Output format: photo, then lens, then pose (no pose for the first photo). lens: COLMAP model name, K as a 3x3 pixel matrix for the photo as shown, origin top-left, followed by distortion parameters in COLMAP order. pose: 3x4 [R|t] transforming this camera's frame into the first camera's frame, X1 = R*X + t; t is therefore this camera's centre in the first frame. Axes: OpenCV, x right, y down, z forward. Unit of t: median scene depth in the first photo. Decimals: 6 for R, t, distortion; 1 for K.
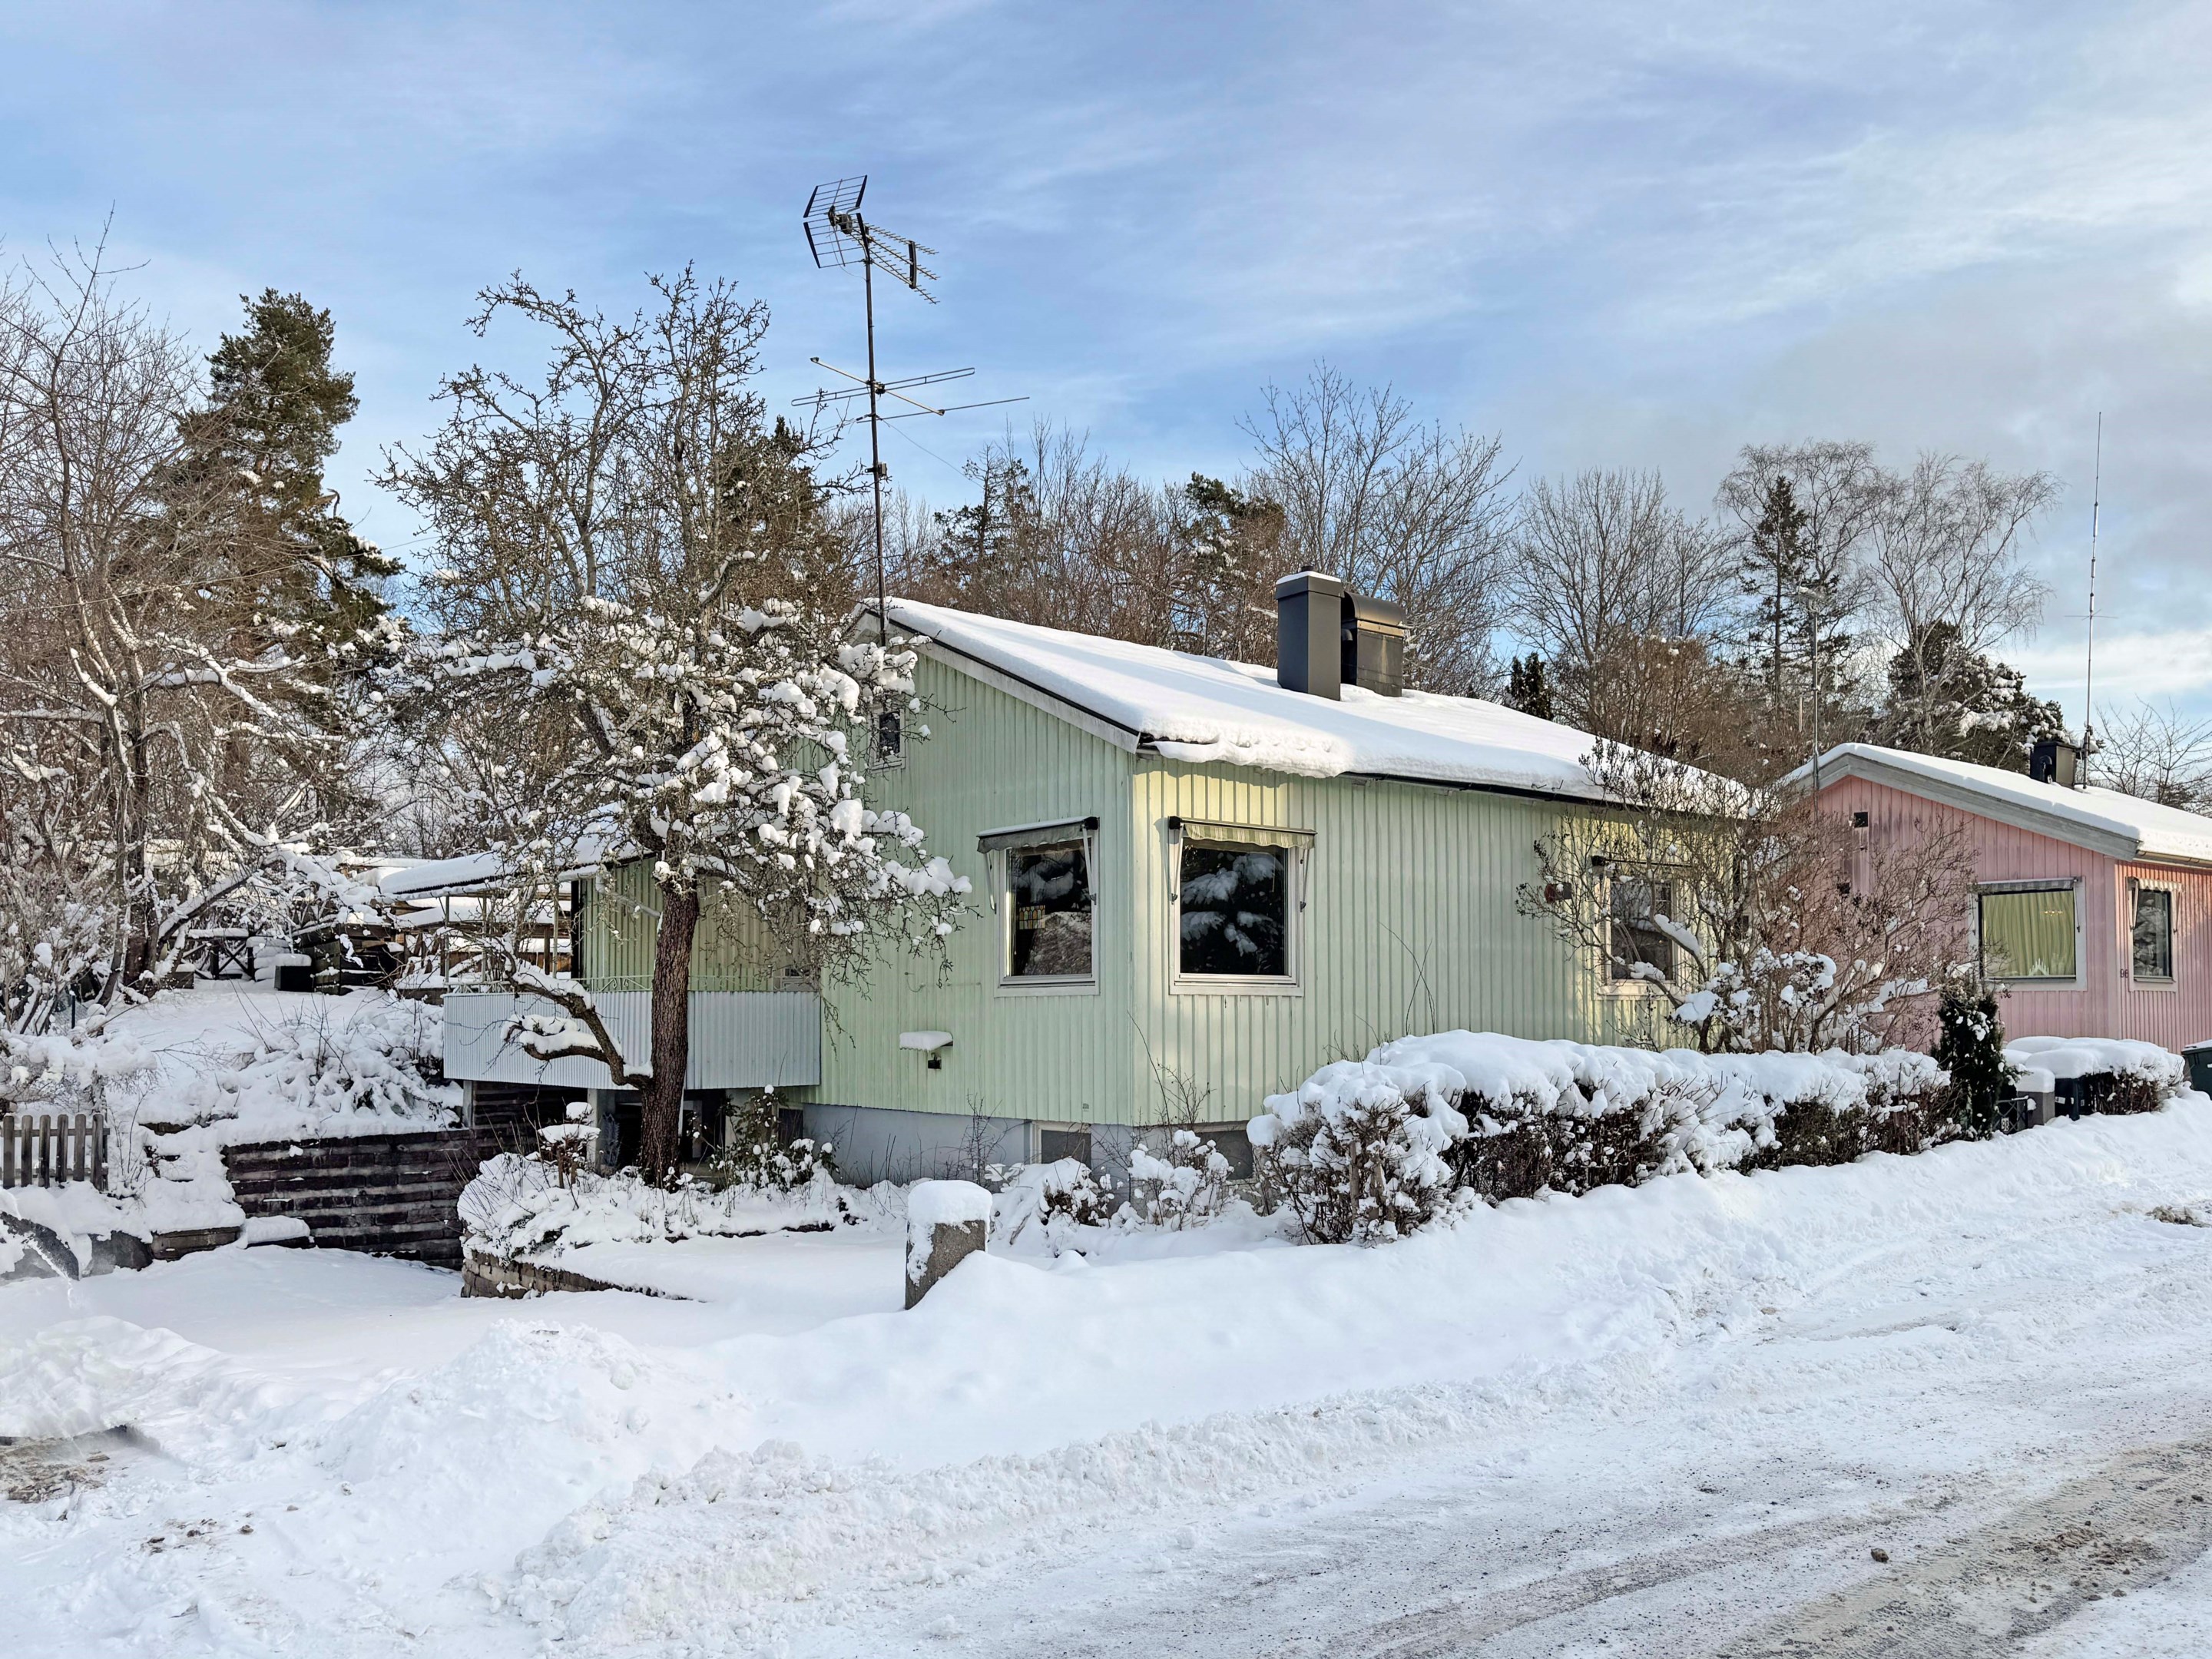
lens RADIAL K [[1634.6, 0, 1106.0], [0, 1634.6, 829.5], [0, 0, 1]] dist [0.004720, -0.023591]
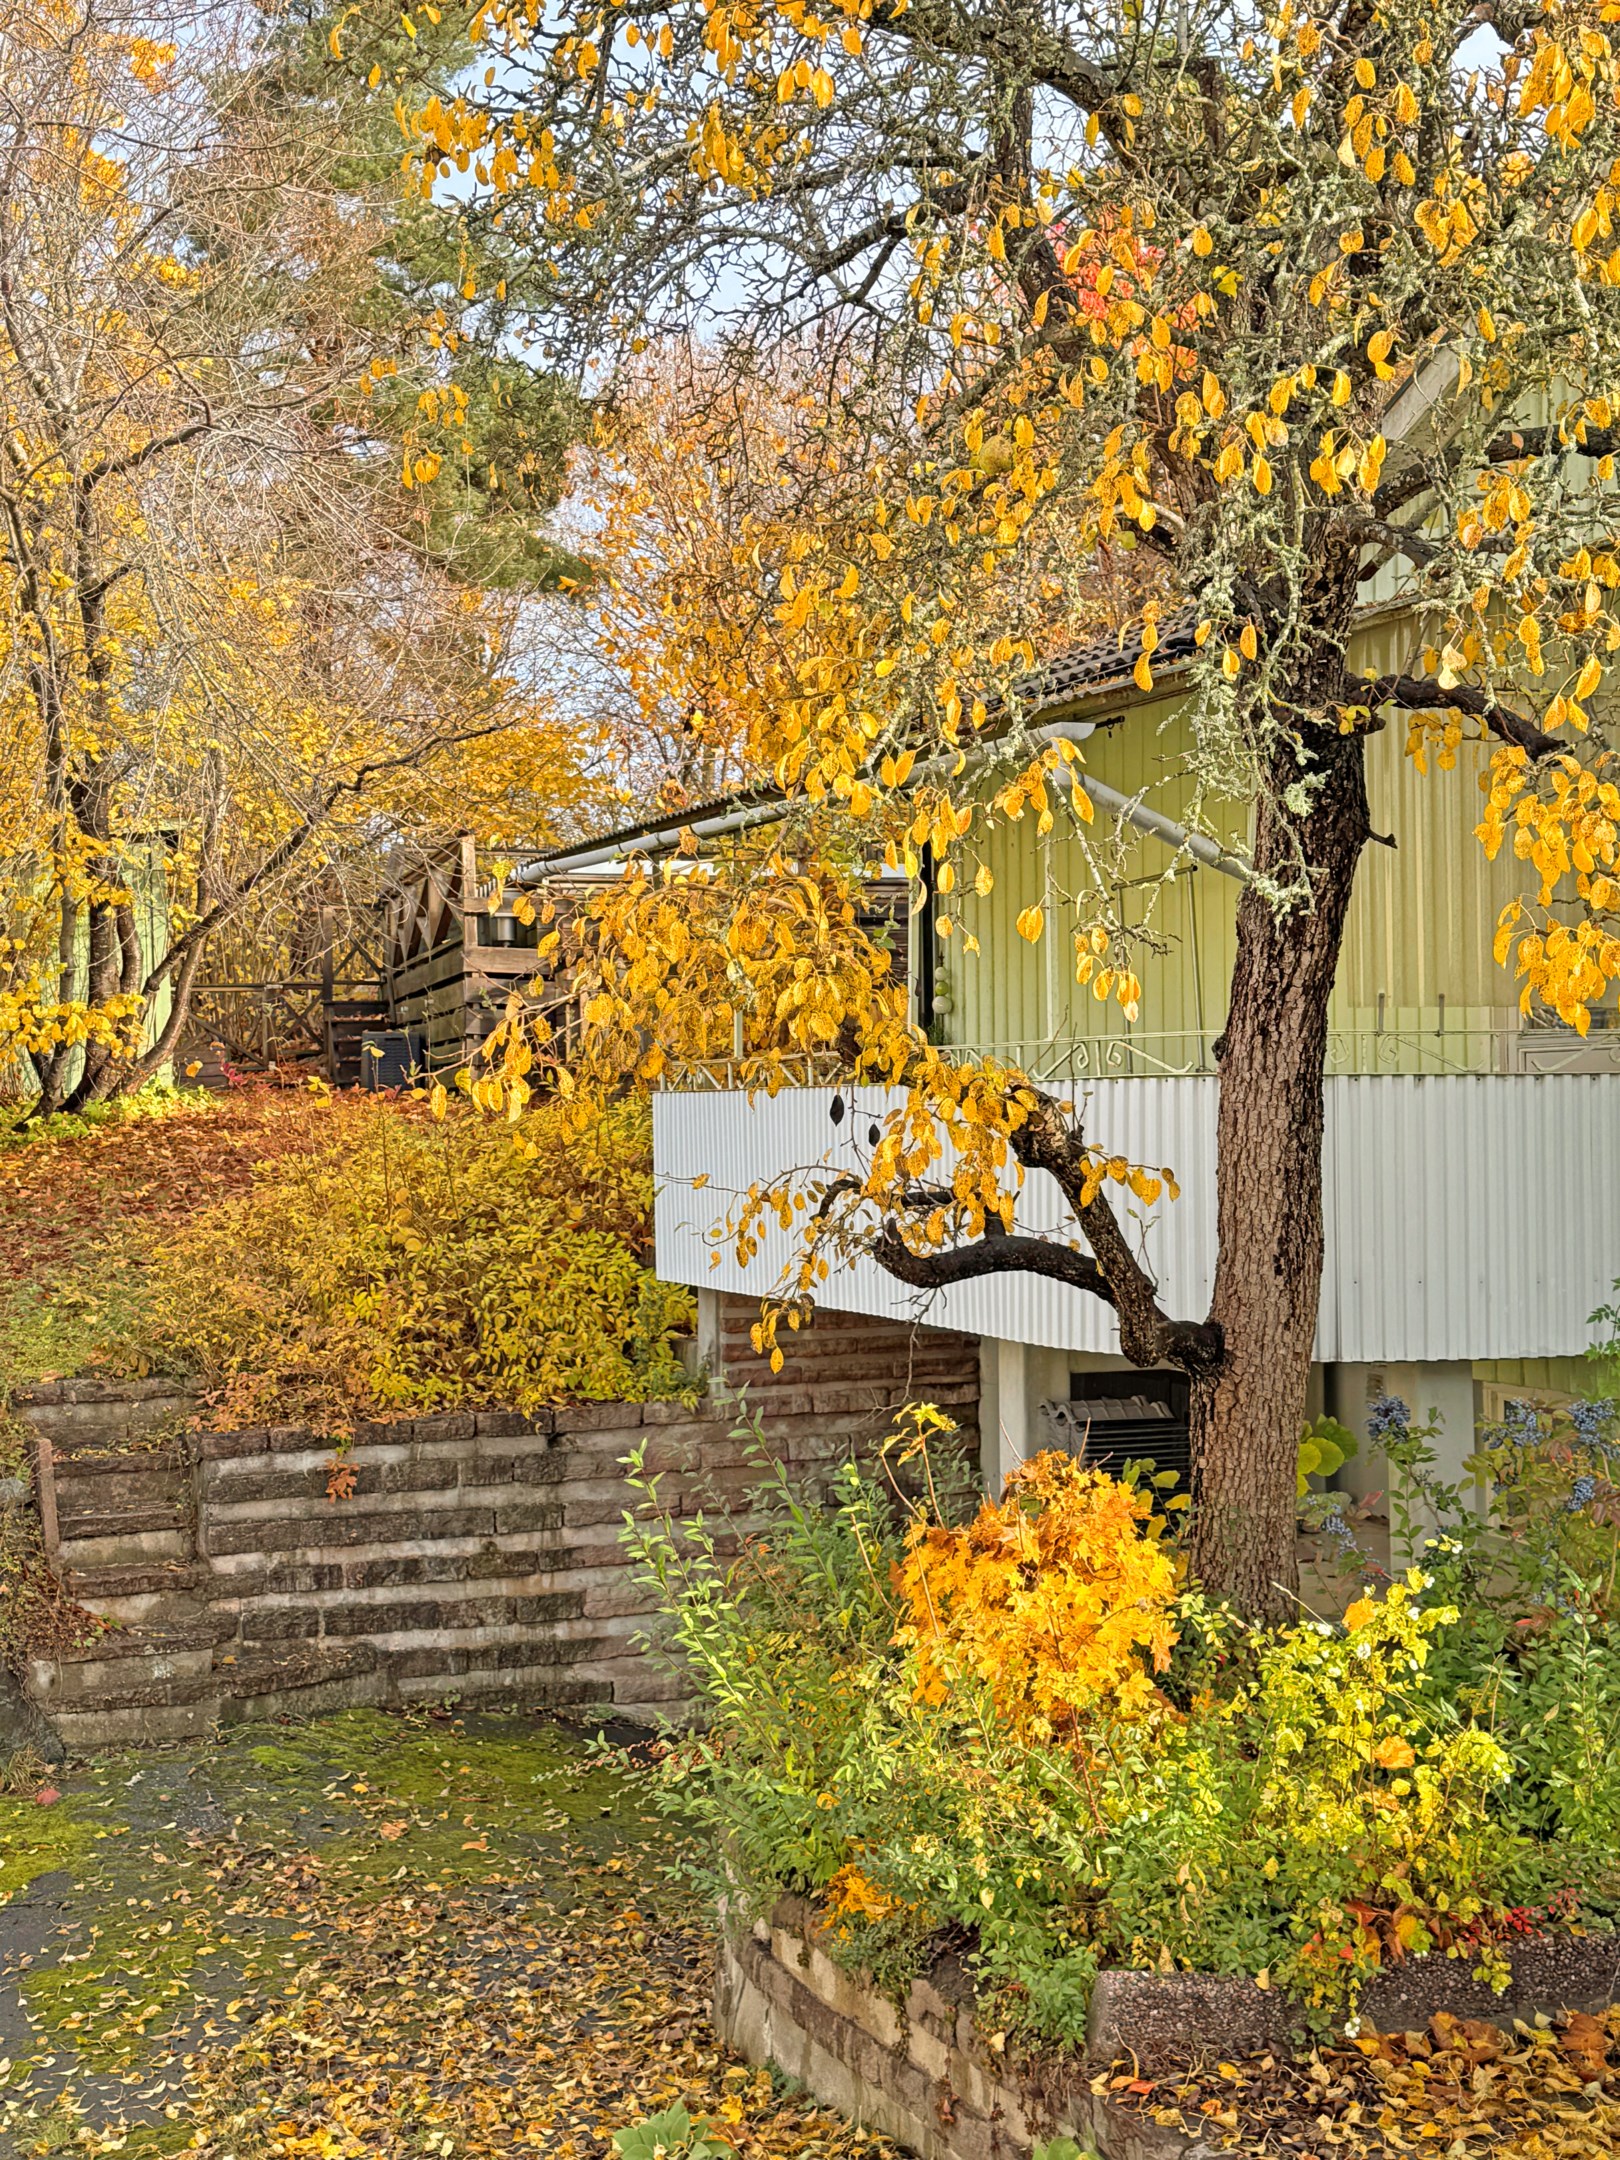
lens RADIAL K [[2828.6, 0, 810.0], [0, 2828.6, 1080.0], [0, 0, 1]] dist [-0.000398, -0.000725]
pose [[0.945262, 0.003743, -0.326292, -0.130248], [0.023482, 0.996561, 0.079460, 0.040133], [0.325467, -0.082772, 0.941923, 0.334309]]
